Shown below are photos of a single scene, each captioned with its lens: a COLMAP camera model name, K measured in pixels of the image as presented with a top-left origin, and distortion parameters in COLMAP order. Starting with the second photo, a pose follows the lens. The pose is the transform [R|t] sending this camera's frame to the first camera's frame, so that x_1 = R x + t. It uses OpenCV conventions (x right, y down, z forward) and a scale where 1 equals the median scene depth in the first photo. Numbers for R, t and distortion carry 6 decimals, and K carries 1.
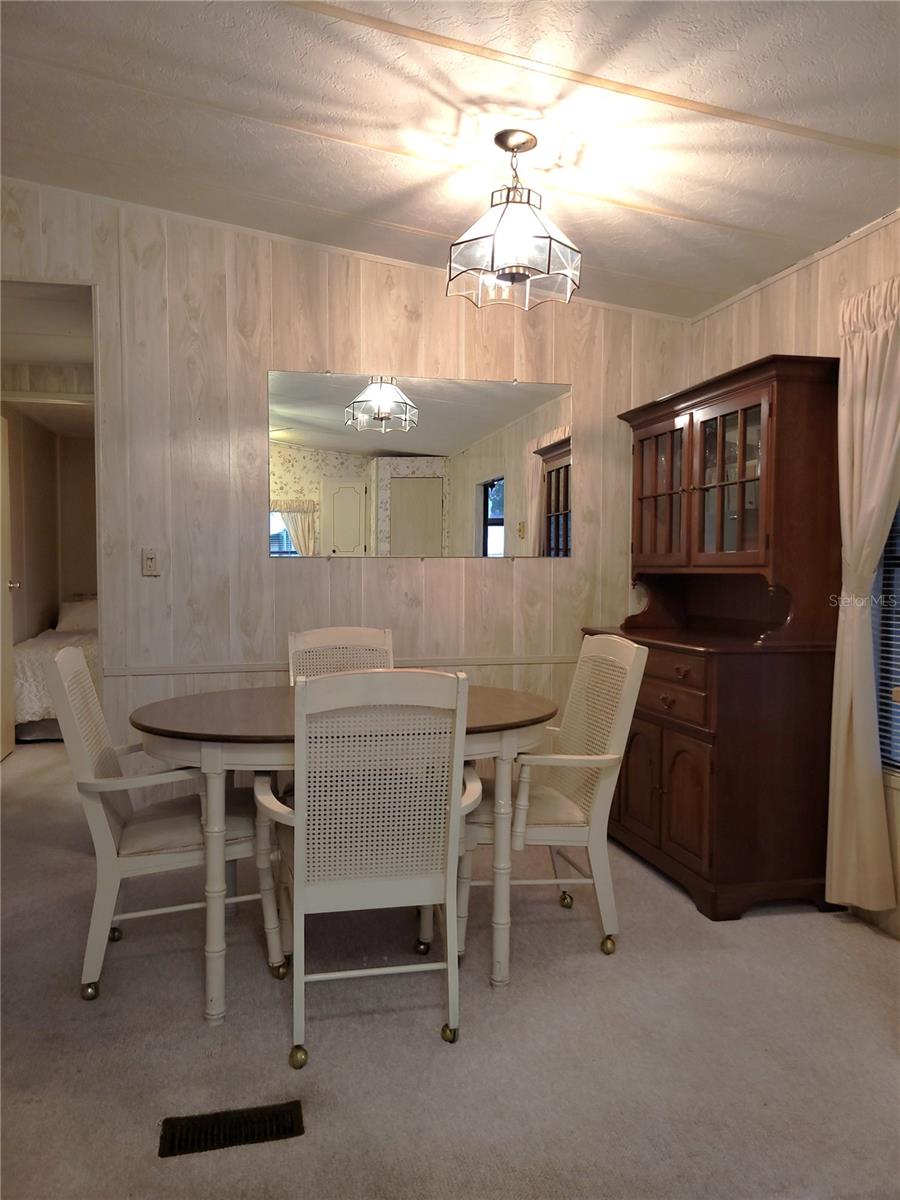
lens RADIAL K [[902.7, 0, 432.2], [0, 902.7, 604.6], [0, 0, 1]] dist [0.041464, -0.000584]
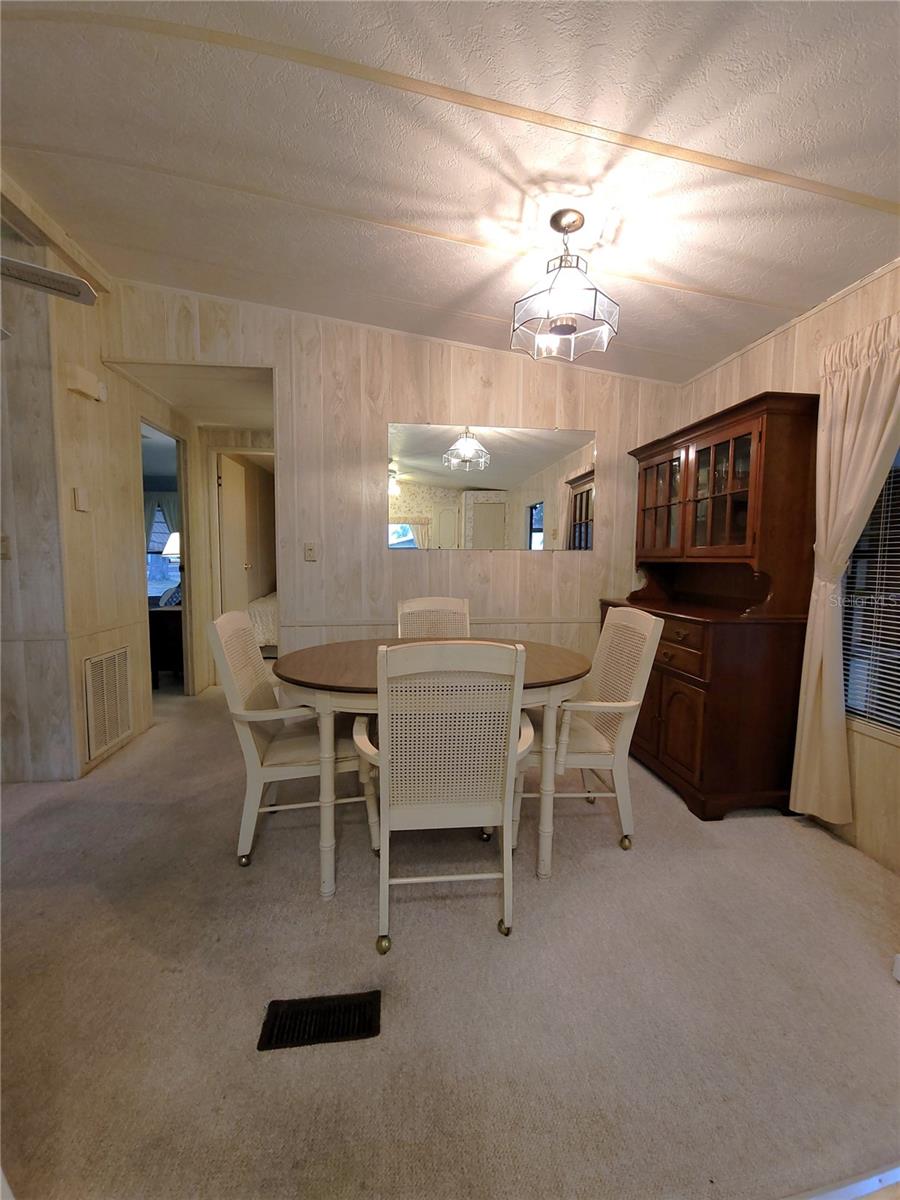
lens RADIAL K [[488.7, 0, 448.8], [0, 488.7, 595.3], [0, 0, 1]] dist [0.000151, -0.000124]
pose [[0.994861, 0.014690, -0.100179, 0.002643], [-0.011189, 0.999310, 0.035426, -0.007512], [0.100630, -0.034123, 0.994339, 0.257948]]
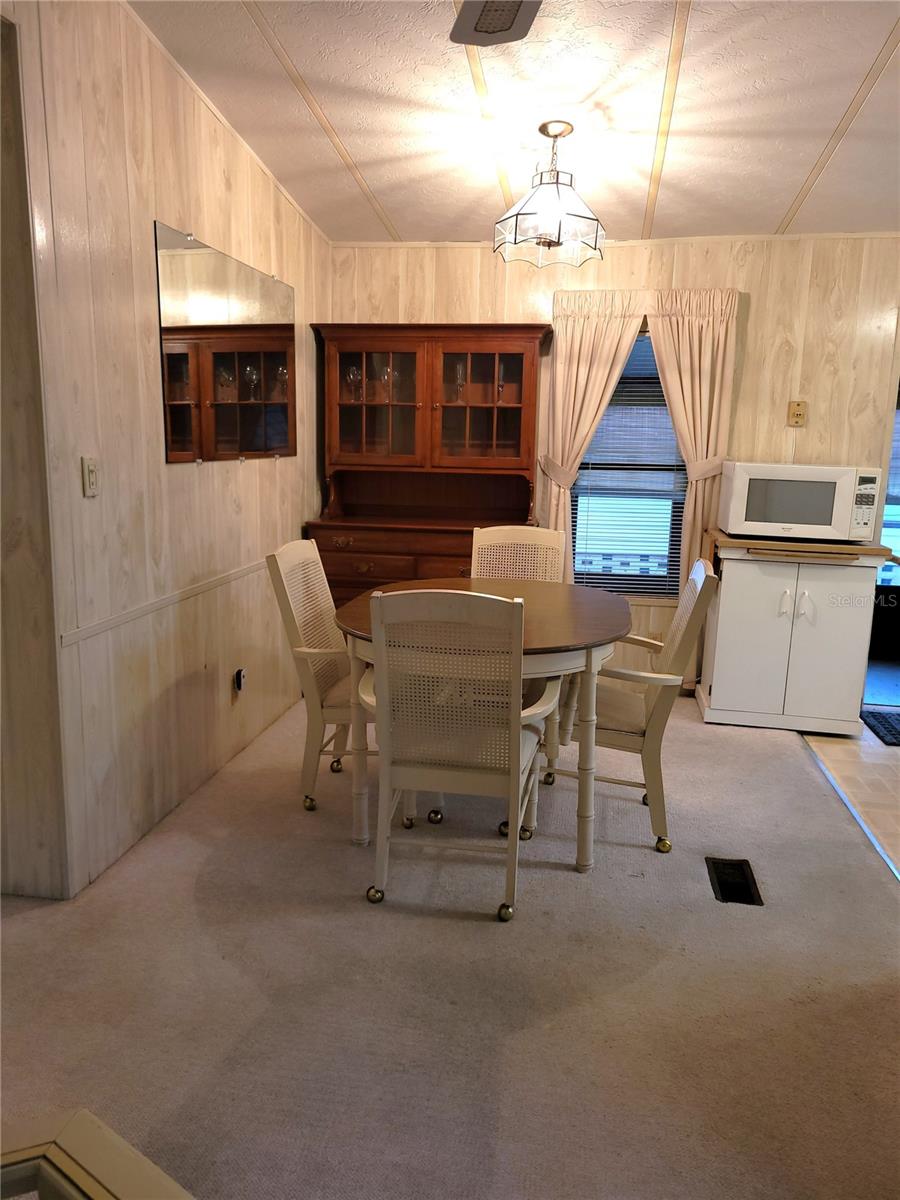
lens RADIAL K [[902.4, 0, 446.6], [0, 902.4, 601.7], [0, 0, 1]] dist [0.026410, -0.001525]
pose [[0.373143, -0.161615, 0.913589, -1.067830], [0.016892, 0.985731, 0.167478, -0.080059], [-0.927620, -0.047061, 0.370549, 0.588653]]
